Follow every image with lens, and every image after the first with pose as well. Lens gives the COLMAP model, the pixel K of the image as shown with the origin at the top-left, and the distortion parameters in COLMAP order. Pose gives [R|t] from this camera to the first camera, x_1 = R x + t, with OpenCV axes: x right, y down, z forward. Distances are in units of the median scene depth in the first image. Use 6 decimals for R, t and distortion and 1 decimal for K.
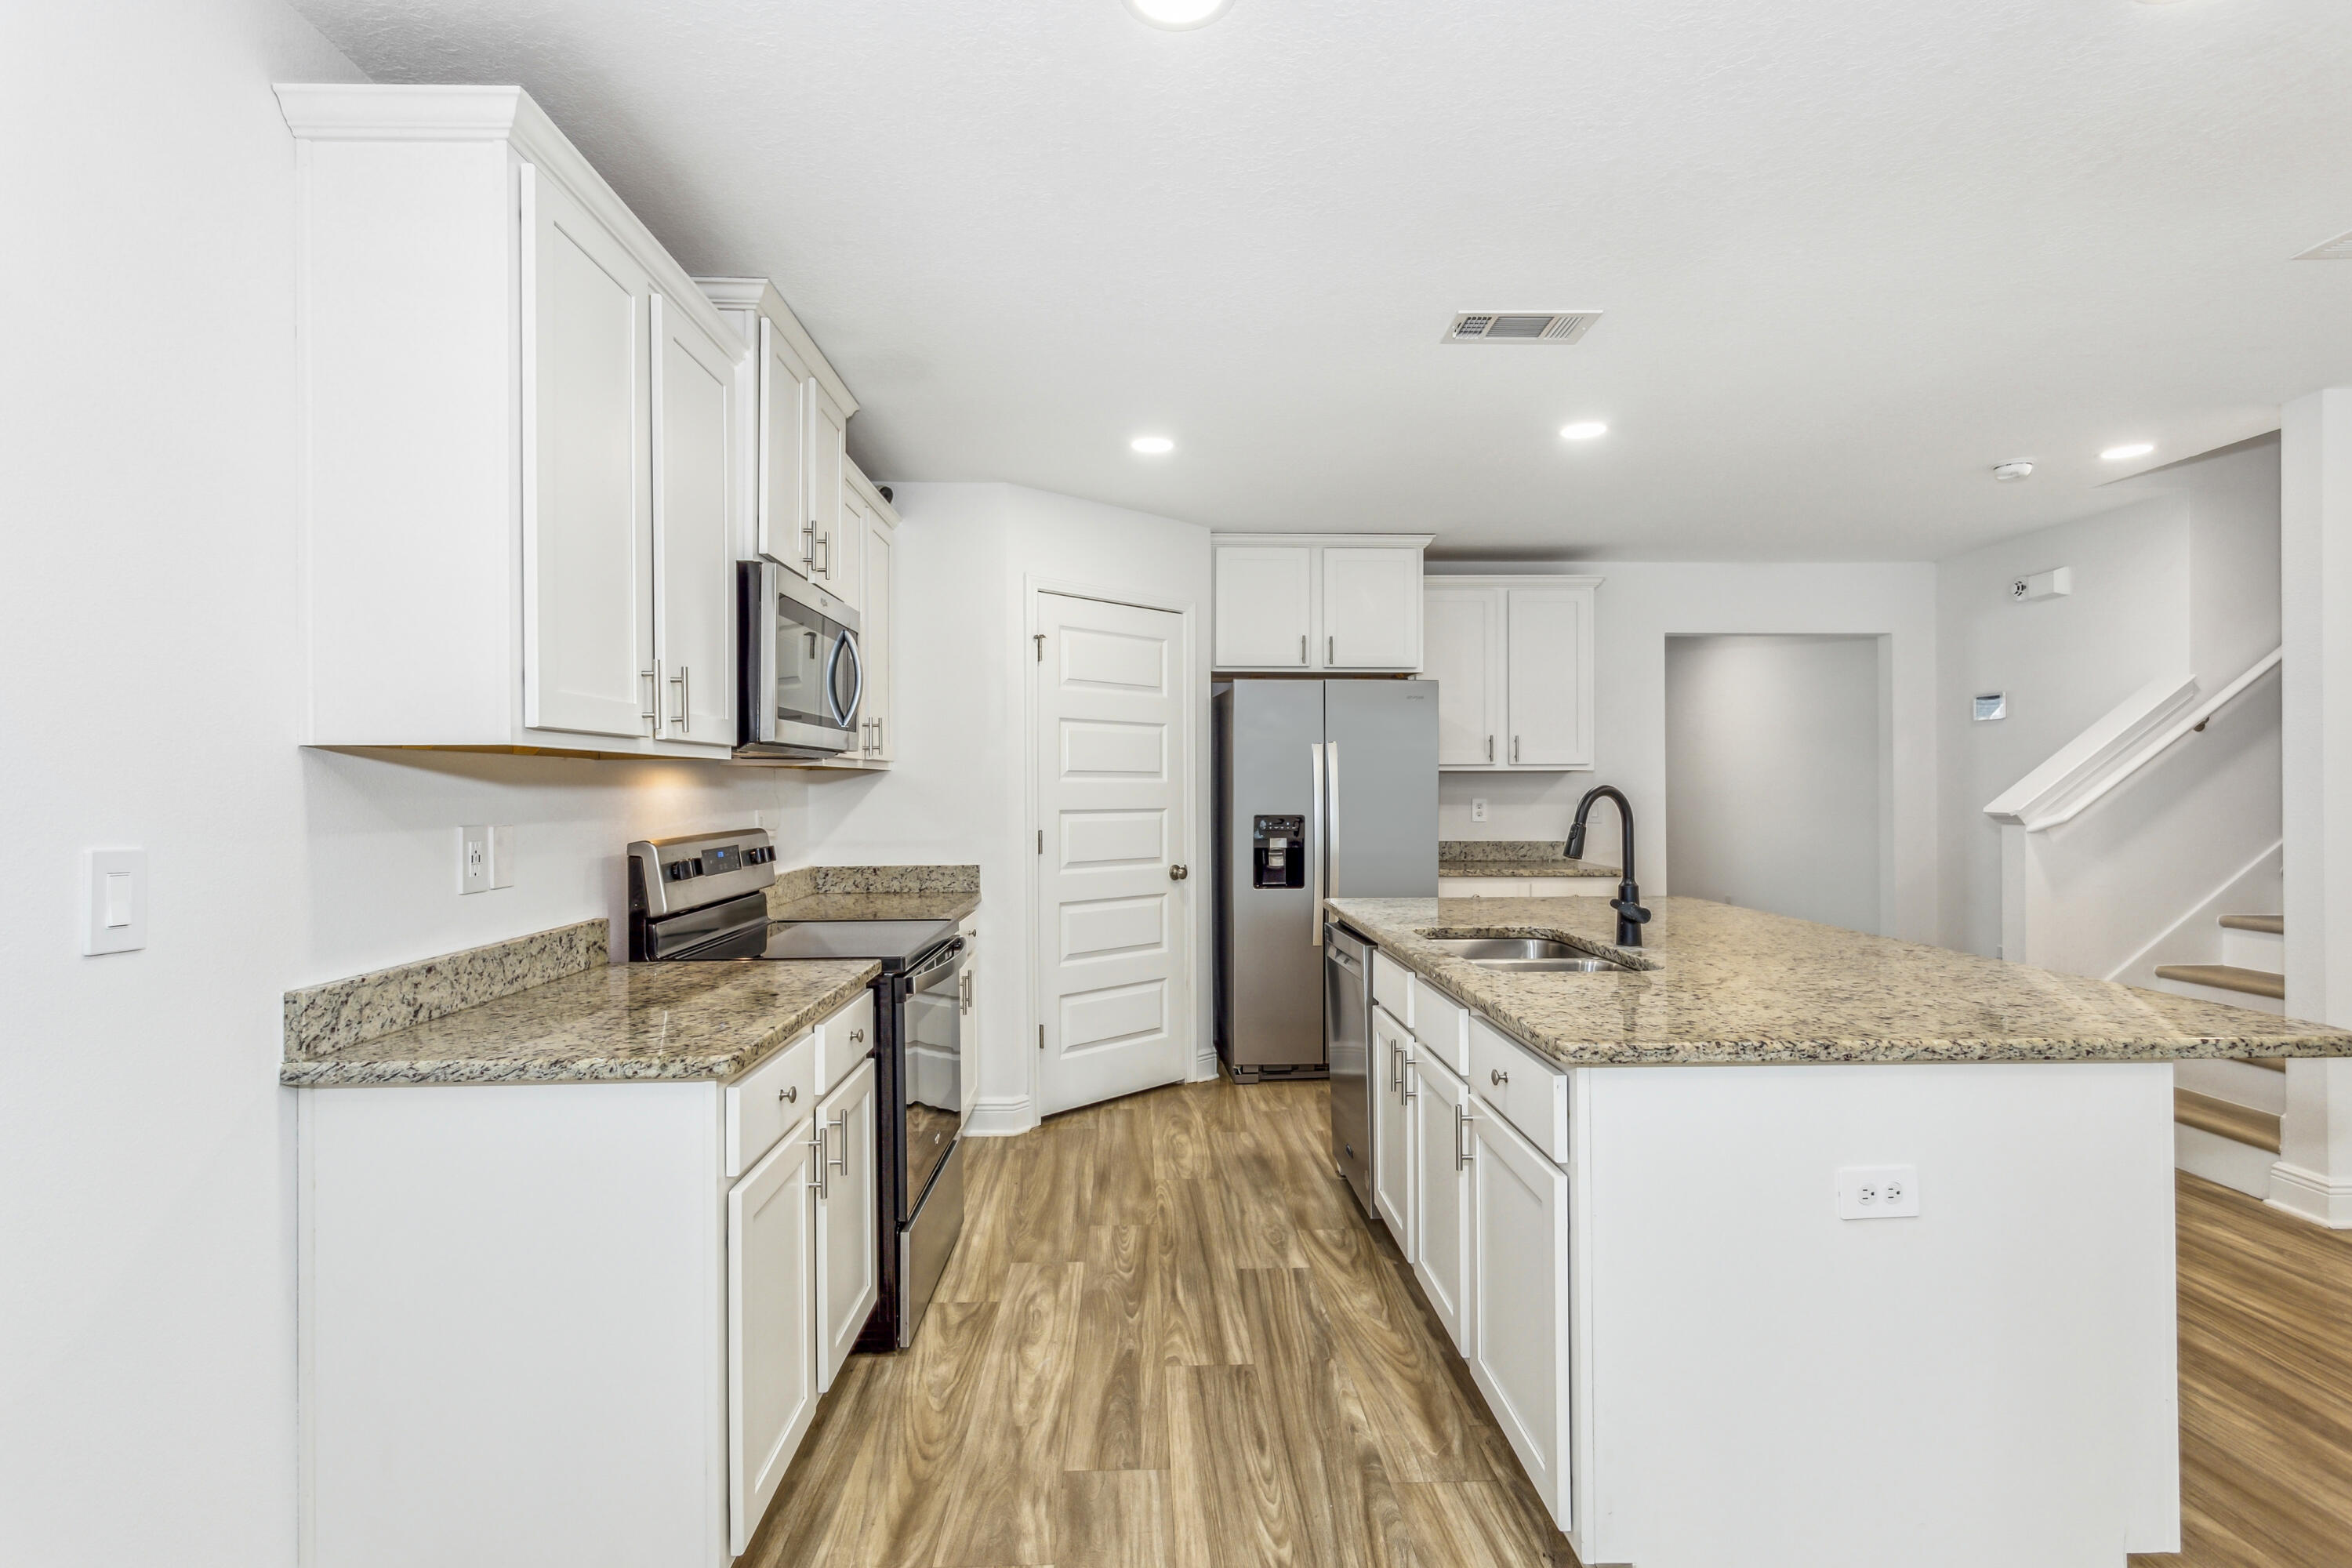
lens RADIAL K [[1135.3, 0, 1180.0], [0, 1135.3, 791.4], [0, 0, 1]] dist [0.002843, 0.002948]
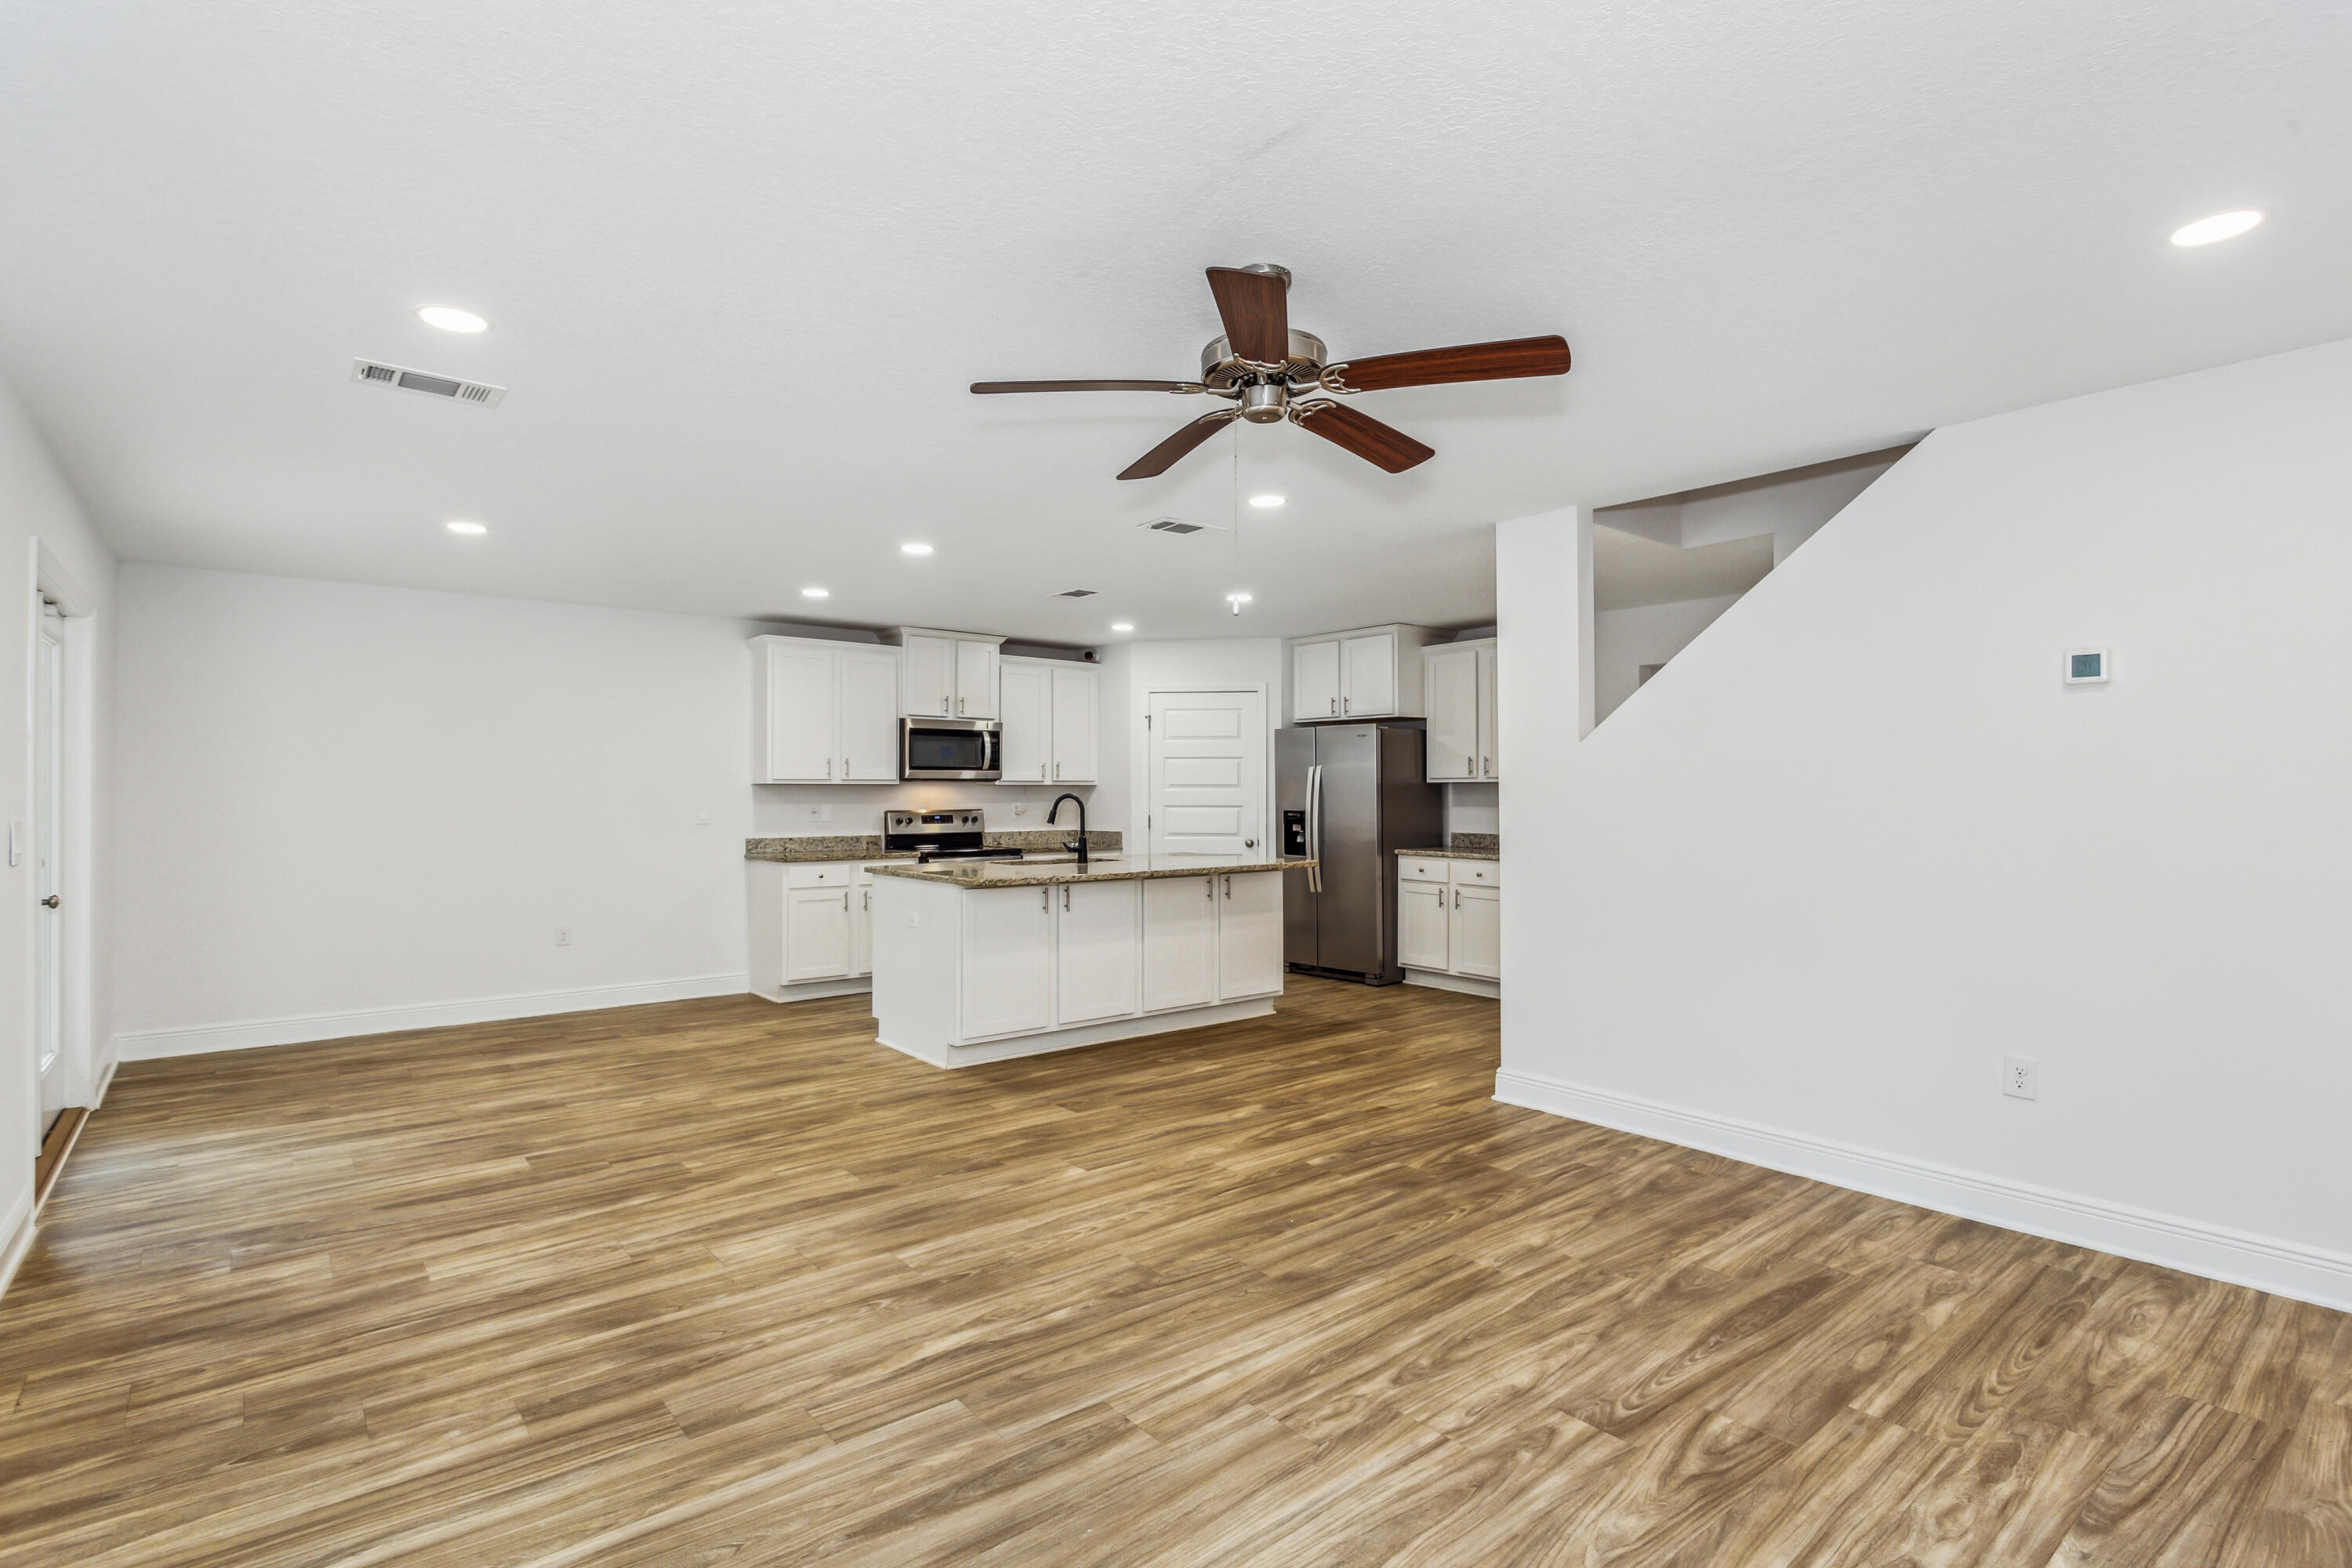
lens RADIAL K [[1135.3, 0, 1188.6], [0, 1135.3, 786.4], [0, 0, 1]] dist [0.002843, 0.002948]
pose [[0.616944, -0.000469, -0.787007, 2.923181], [-0.004549, 0.999981, -0.004162, -0.015616], [0.786994, 0.006148, 0.616931, -0.314515]]
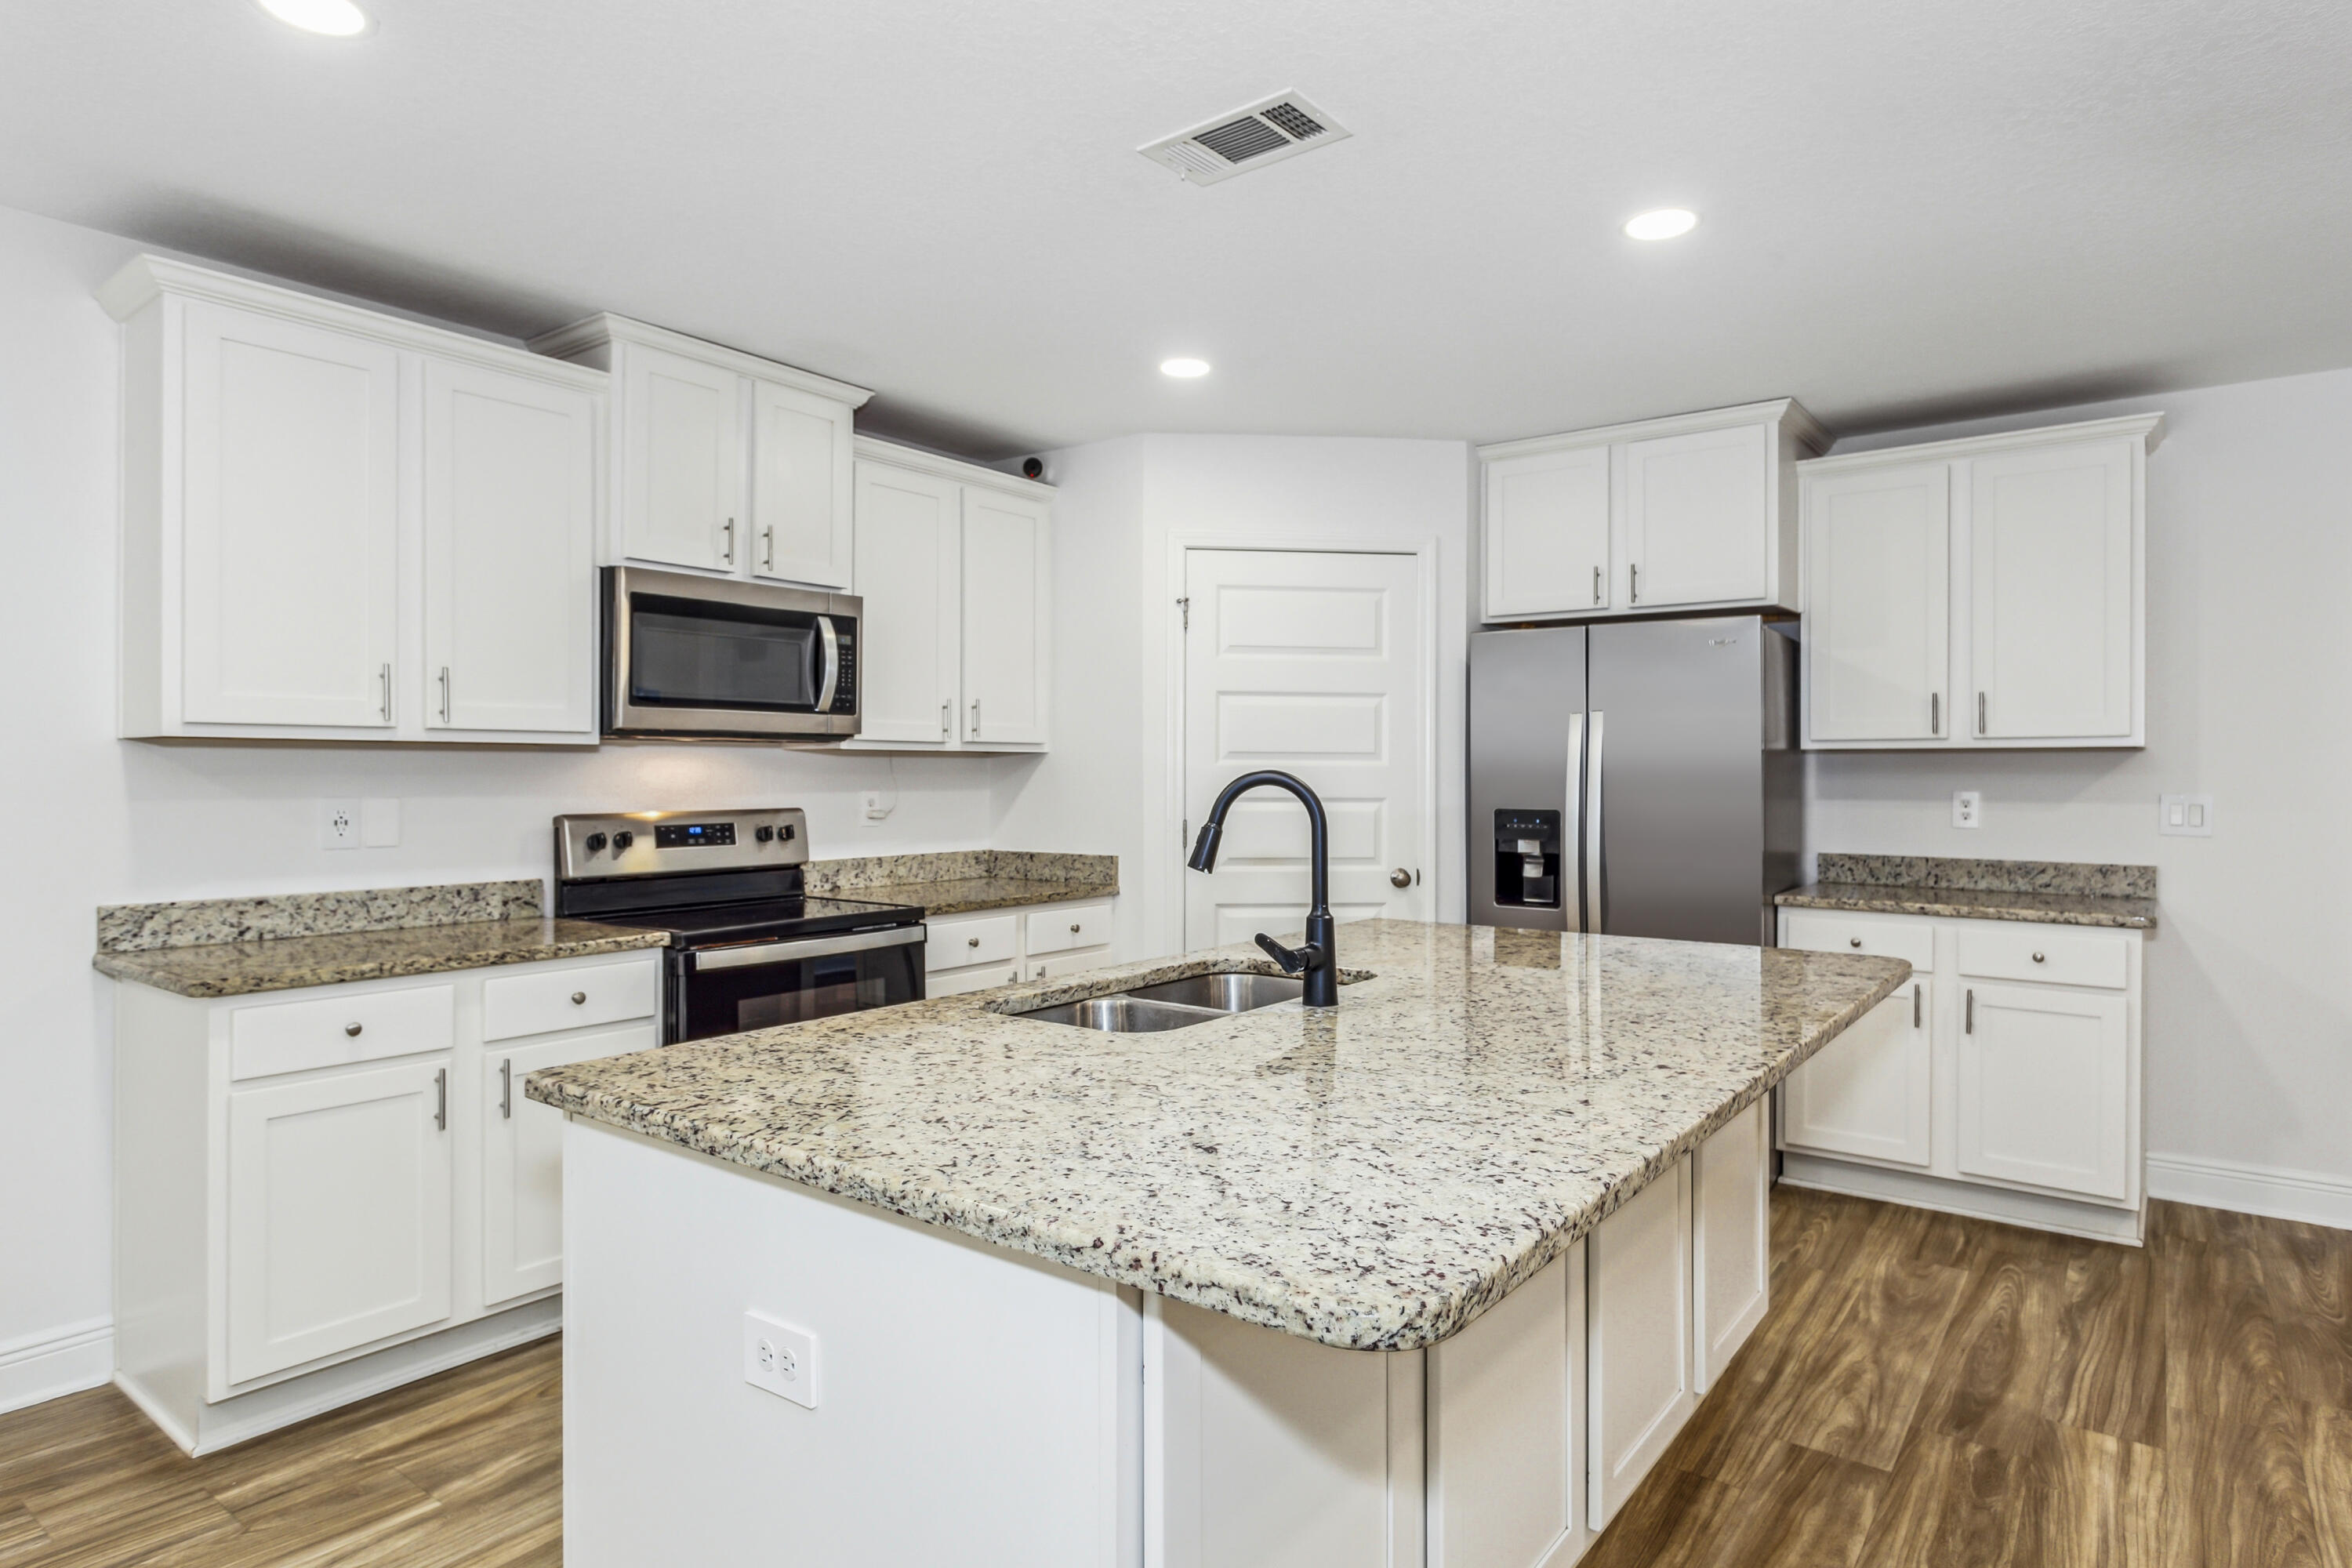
lens RADIAL K [[1300.9, 0, 1189.4], [0, 1300.9, 780.7], [0, 0, 1]] dist [0.002509, 0.003001]
pose [[0.779494, 0.008862, -0.626347, 1.027616], [-0.006825, 0.999961, 0.005653, -0.004171], [0.626372, -0.000131, 0.779524, 0.424015]]
